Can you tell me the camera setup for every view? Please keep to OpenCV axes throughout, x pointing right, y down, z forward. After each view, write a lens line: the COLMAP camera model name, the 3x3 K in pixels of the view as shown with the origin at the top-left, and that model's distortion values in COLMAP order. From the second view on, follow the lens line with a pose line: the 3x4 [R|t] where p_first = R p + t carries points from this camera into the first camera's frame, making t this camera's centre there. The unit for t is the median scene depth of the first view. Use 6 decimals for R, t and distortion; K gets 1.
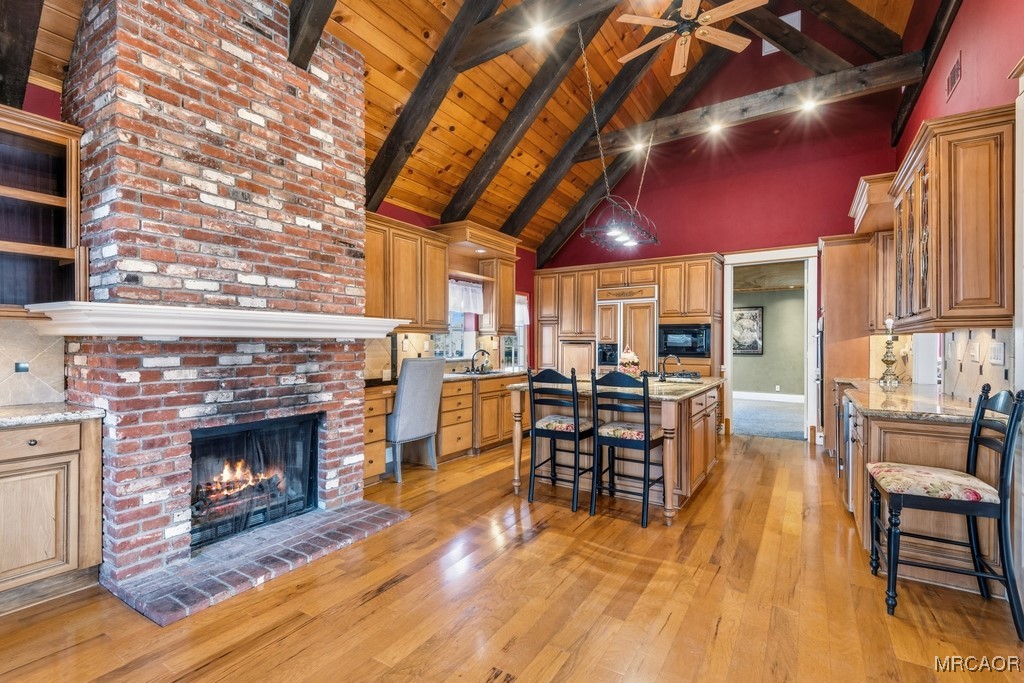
lens RADIAL K [[464.6, 0, 506.1], [0, 464.6, 344.9], [0, 0, 1]] dist [0.008444, -0.000181]
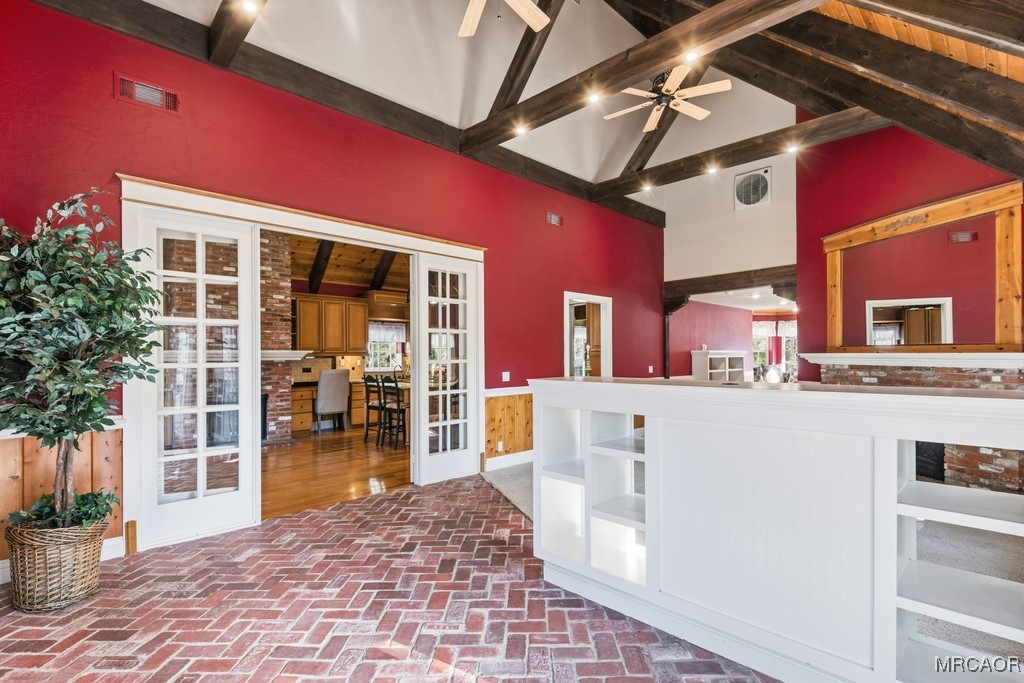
lens RADIAL K [[482.0, 0, 514.1], [0, 482.0, 355.4], [0, 0, 1]] dist [0.020243, -0.012709]
pose [[0.973789, -0.006986, -0.227345, 1.188086], [0.005873, 0.999967, -0.005574, -0.017762], [0.227376, 0.004093, 0.973798, -0.896980]]
